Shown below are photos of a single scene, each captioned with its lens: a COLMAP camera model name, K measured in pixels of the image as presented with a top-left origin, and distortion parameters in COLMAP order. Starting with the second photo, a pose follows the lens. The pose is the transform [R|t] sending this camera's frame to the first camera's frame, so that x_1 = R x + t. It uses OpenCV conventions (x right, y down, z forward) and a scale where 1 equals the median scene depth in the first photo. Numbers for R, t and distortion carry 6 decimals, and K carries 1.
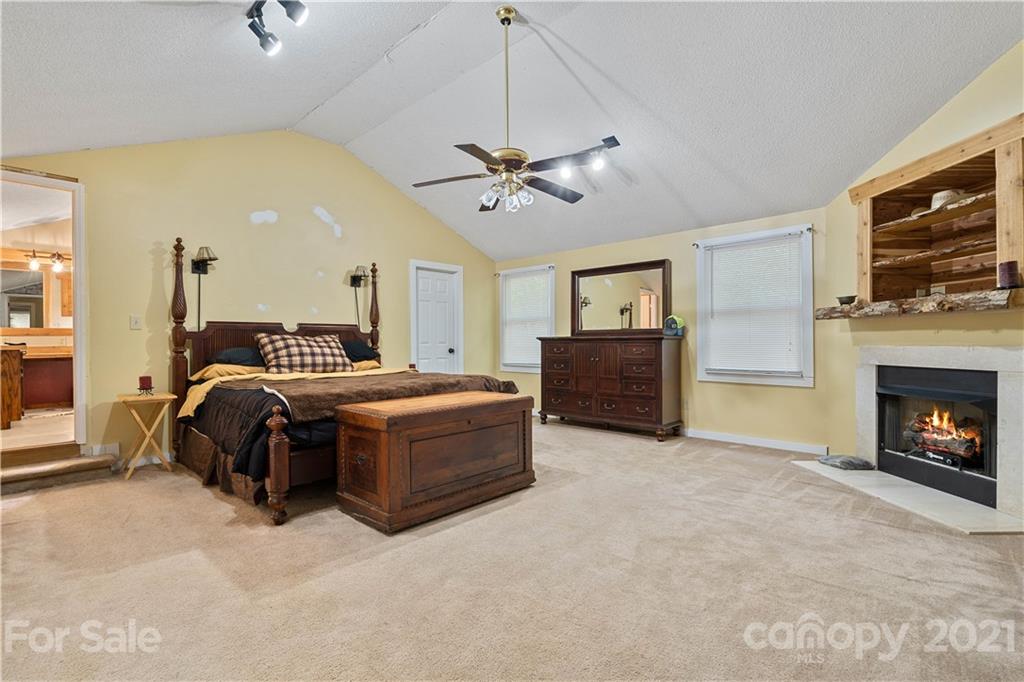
lens RADIAL K [[473.7, 0, 510.3], [0, 473.7, 343.5], [0, 0, 1]] dist [-0.005082, 0.001811]
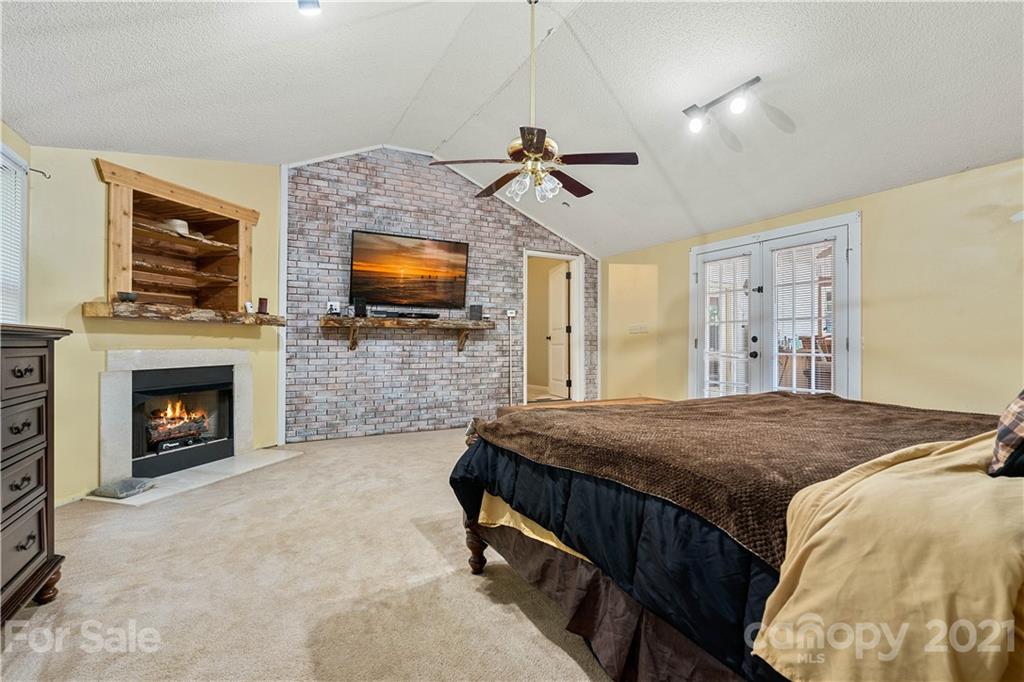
lens RADIAL K [[473.7, 0, 511.4], [0, 473.7, 342.3], [0, 0, 1]] dist [-0.005082, 0.001811]
pose [[-0.951183, -0.008684, 0.308506, -0.259651], [-0.008920, 0.999960, 0.000645, -0.018255], [-0.308499, -0.002139, -0.951222, 1.879268]]
